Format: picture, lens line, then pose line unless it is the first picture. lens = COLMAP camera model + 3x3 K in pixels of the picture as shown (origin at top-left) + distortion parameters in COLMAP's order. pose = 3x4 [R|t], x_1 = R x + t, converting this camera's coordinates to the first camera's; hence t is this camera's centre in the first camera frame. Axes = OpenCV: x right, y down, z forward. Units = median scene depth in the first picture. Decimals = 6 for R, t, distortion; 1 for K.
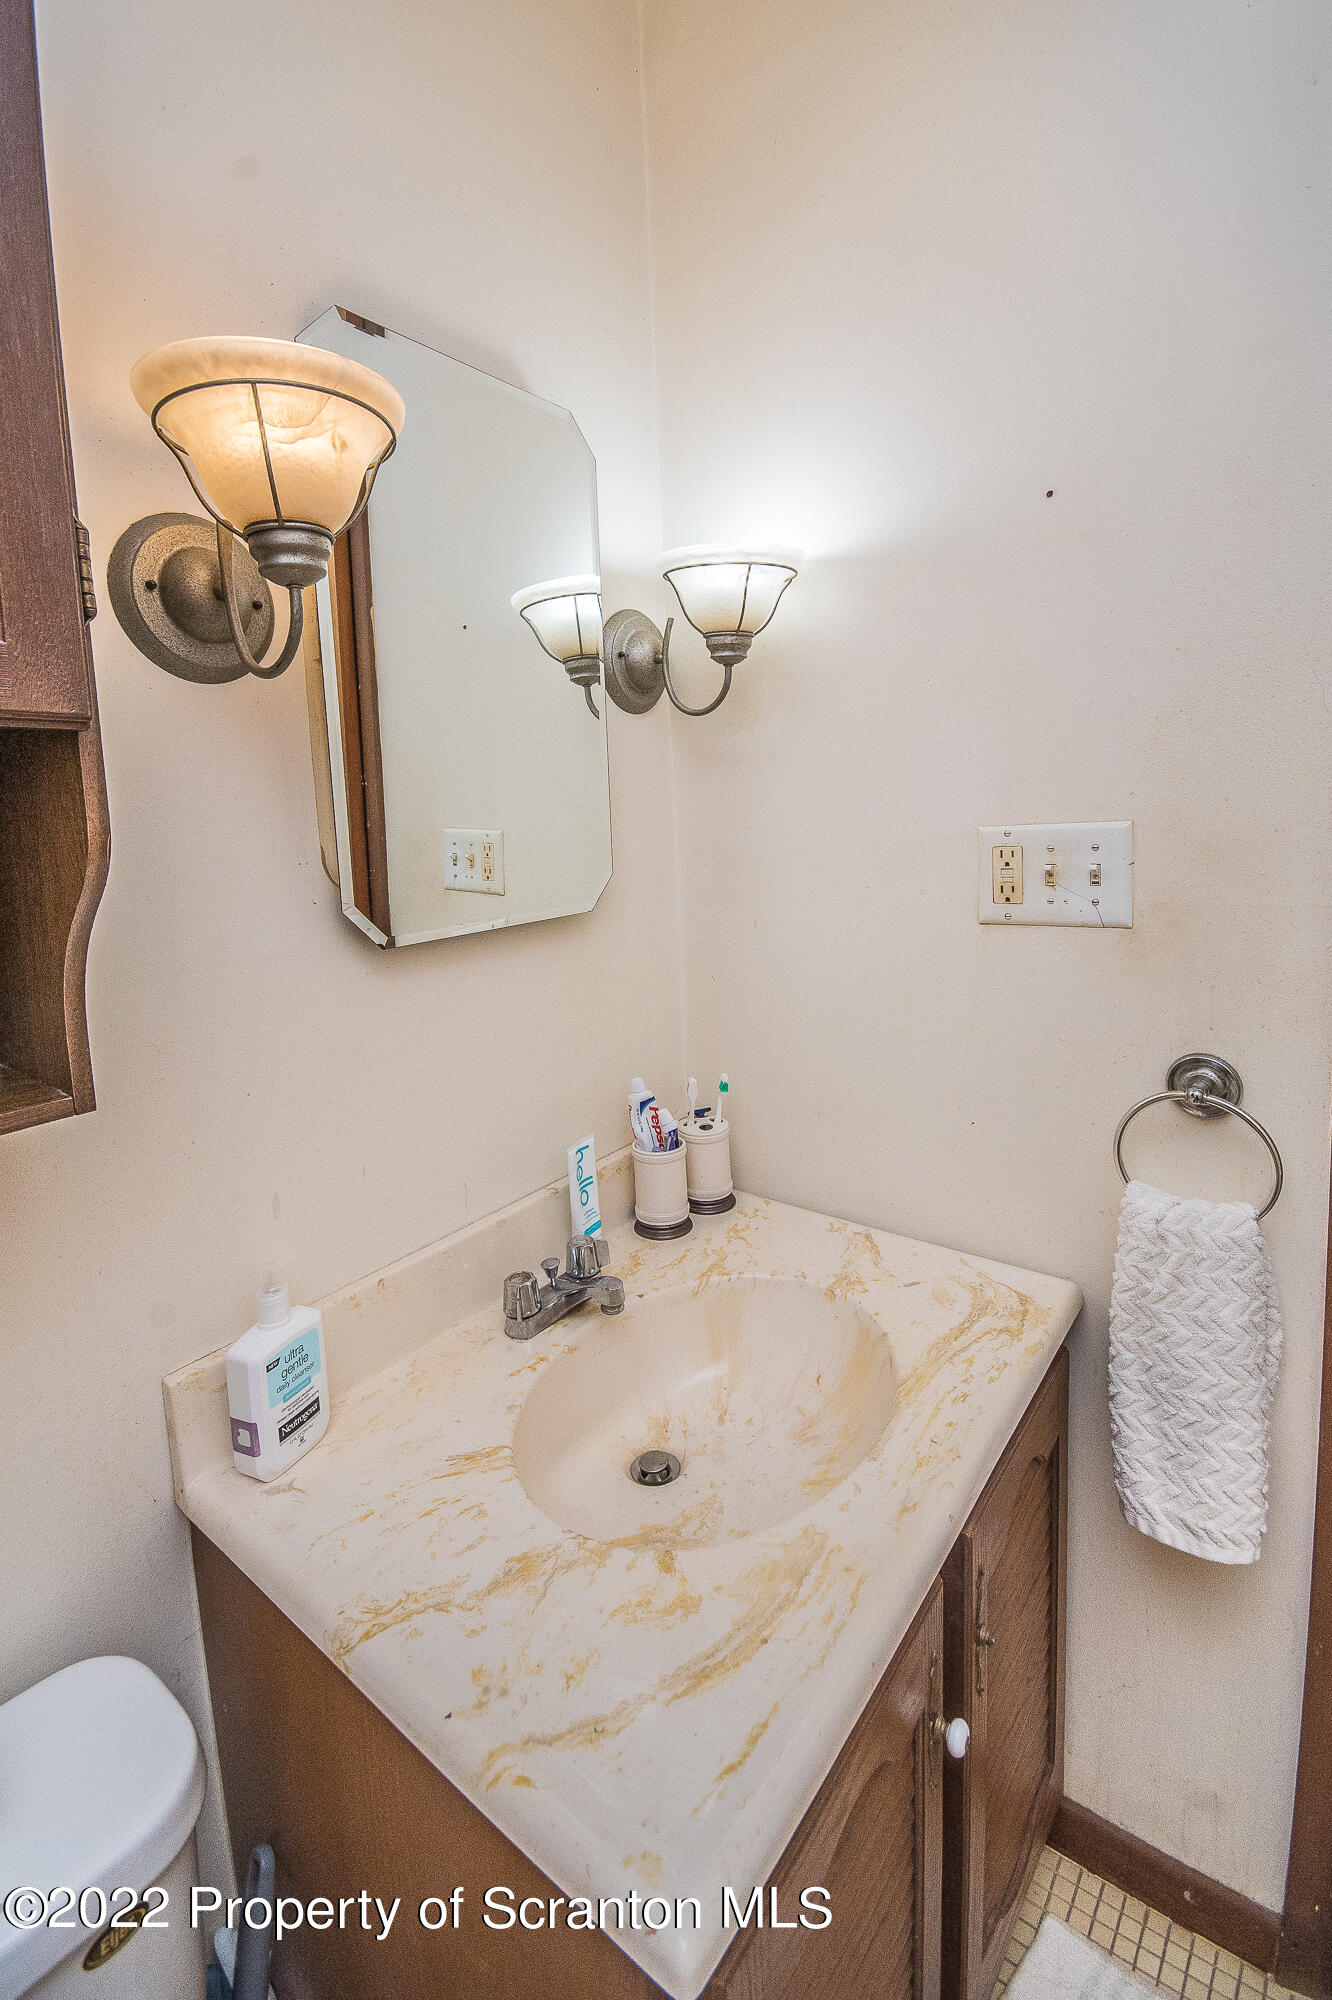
lens RADIAL K [[882.8, 0, 660.3], [0, 882.8, 999.3], [0, 0, 1]] dist [-0.000171, -0.000016]
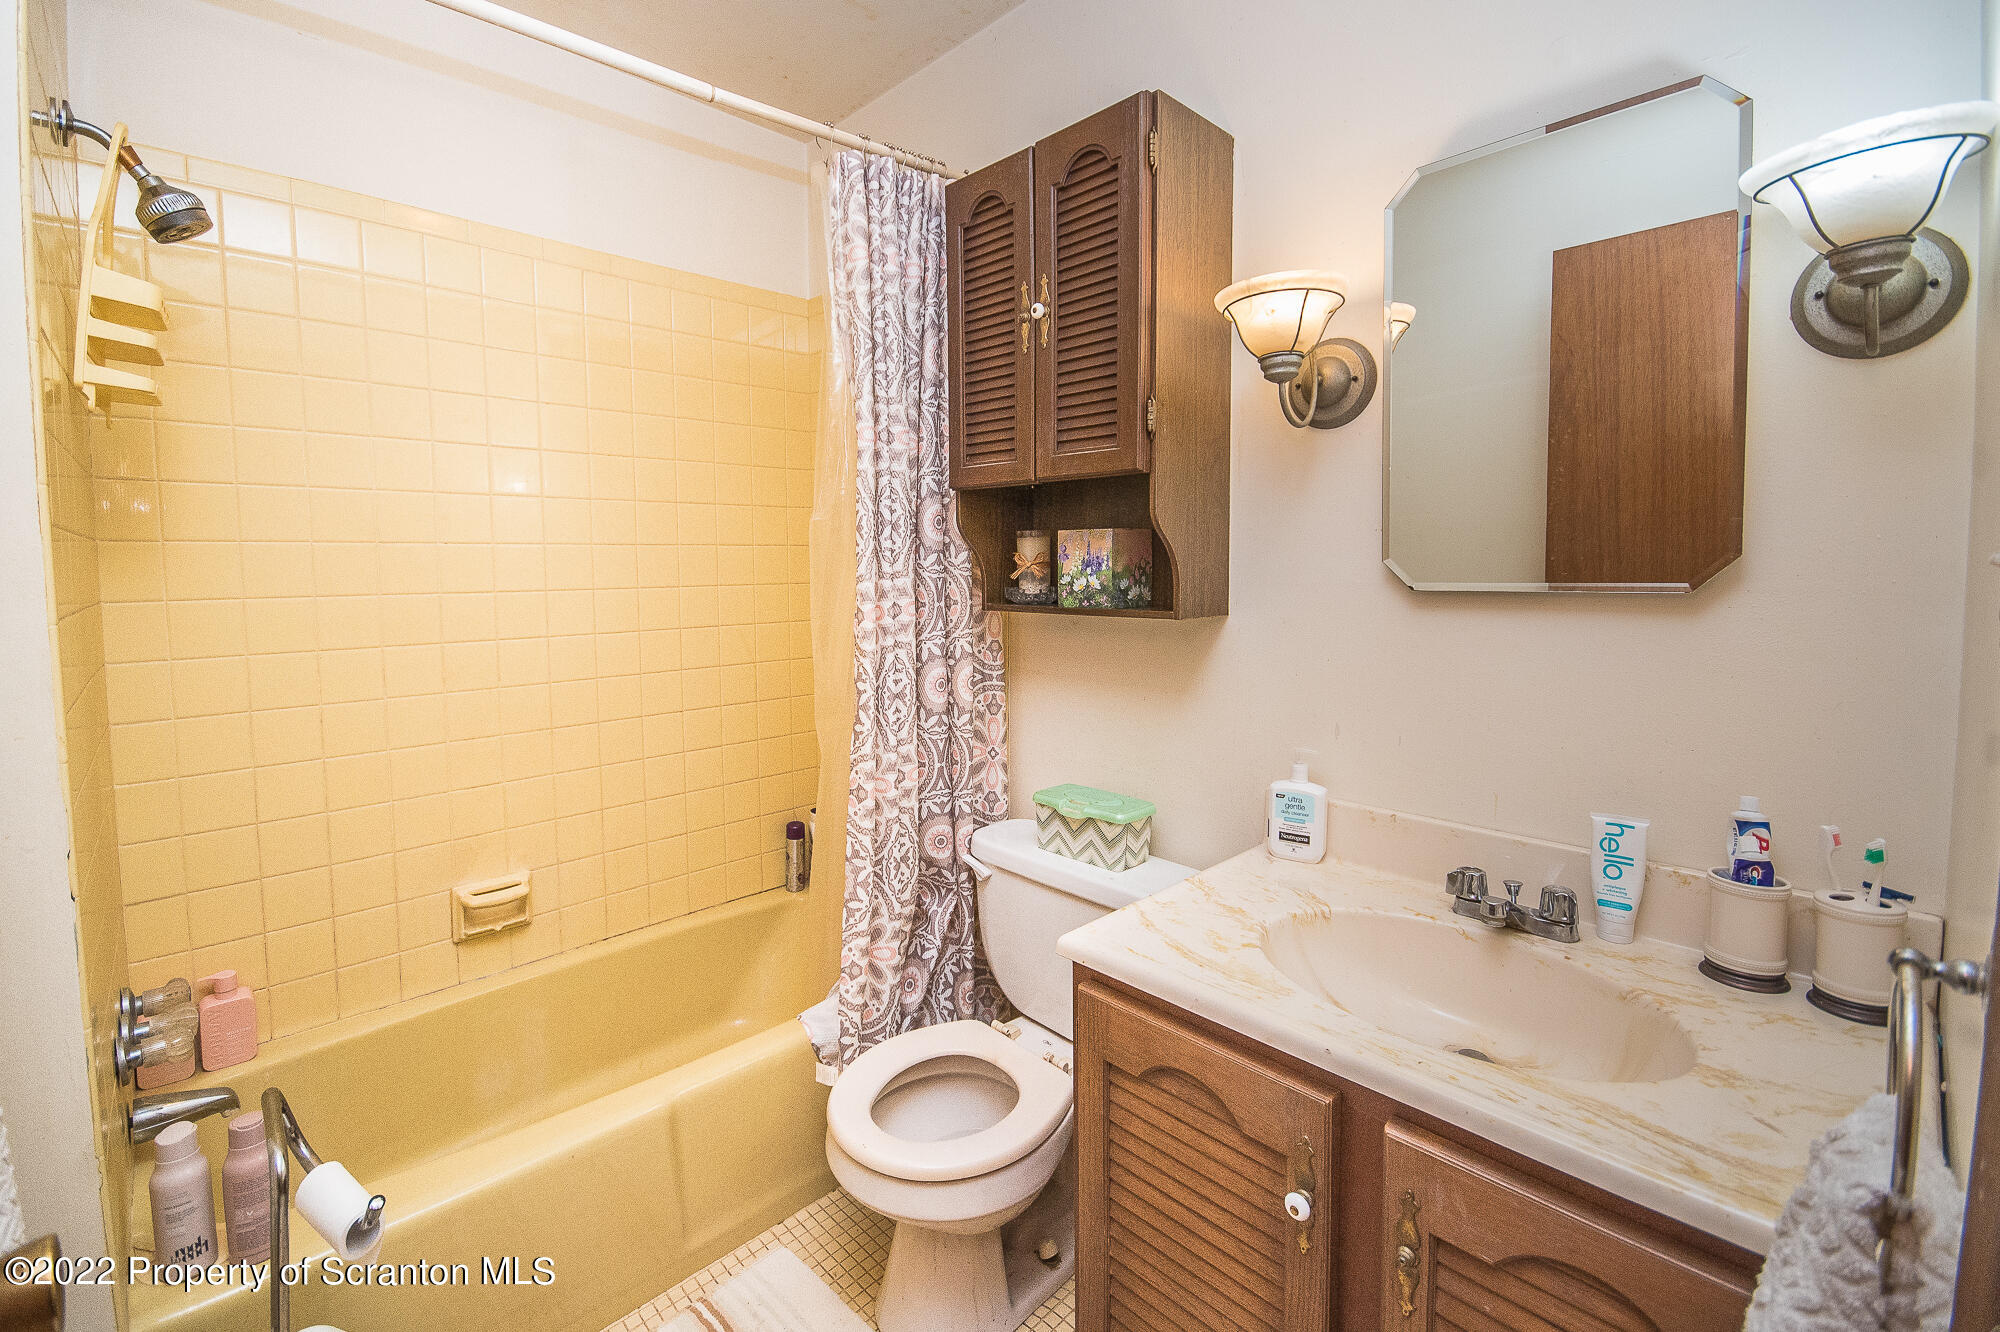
lens RADIAL K [[882.8, 0, 994.3], [0, 882.8, 668.2], [0, 0, 1]] dist [-0.000171, -0.000016]
pose [[-0.144641, 0.147593, -0.978415, 1.279058], [-0.180614, 0.968262, 0.172762, -0.070674], [0.972860, 0.201704, -0.113394, 0.457037]]
